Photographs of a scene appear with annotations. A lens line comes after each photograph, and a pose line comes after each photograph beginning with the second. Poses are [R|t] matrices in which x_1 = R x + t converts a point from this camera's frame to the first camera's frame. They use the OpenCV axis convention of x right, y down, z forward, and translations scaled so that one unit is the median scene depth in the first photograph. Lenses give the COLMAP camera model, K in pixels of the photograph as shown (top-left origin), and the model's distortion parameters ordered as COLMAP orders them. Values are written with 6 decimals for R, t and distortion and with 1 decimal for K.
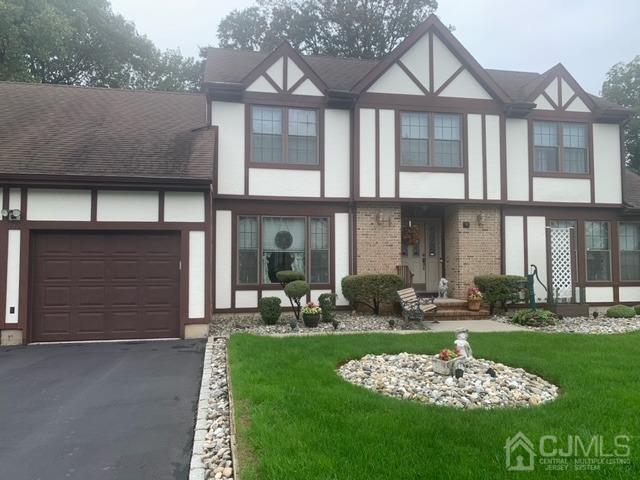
lens RADIAL K [[484.8, 0, 320.0], [0, 484.8, 240.1], [0, 0, 1]] dist [-0.006590, -0.003801]
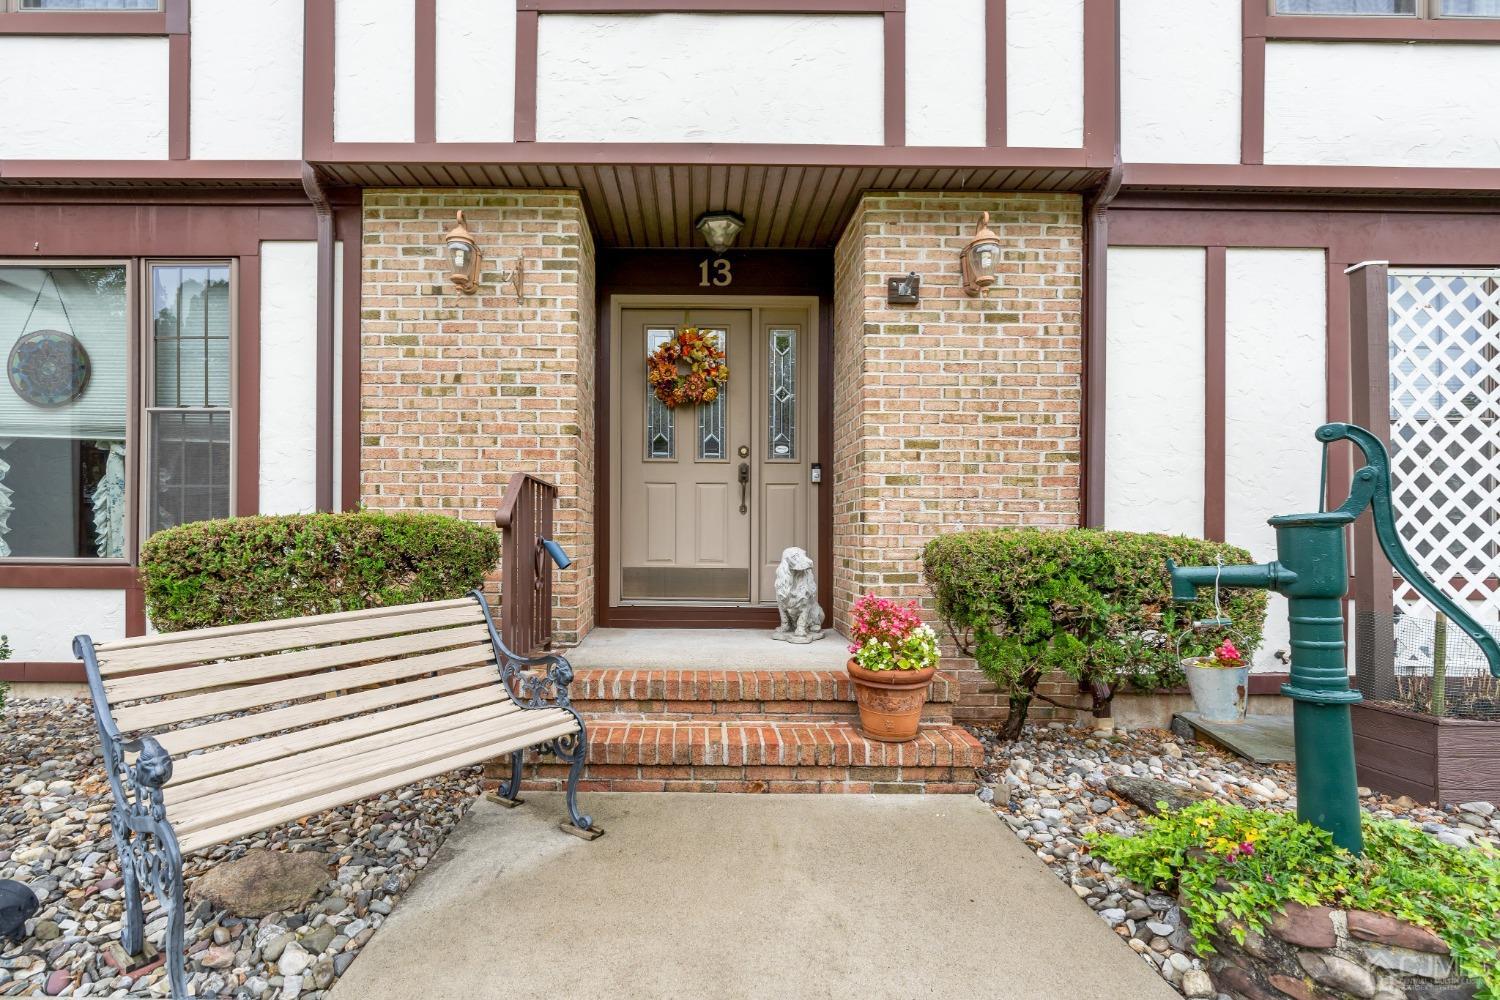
lens RADIAL K [[679.5, 0, 722.6], [0, 679.5, 527.0], [0, 0, 1]] dist [-0.006992, 0.001737]
pose [[0.983530, 0.007226, -0.180602, 0.280311], [0.000175, 0.999162, 0.040930, 0.057685], [0.180747, -0.040288, 0.982704, 0.698705]]
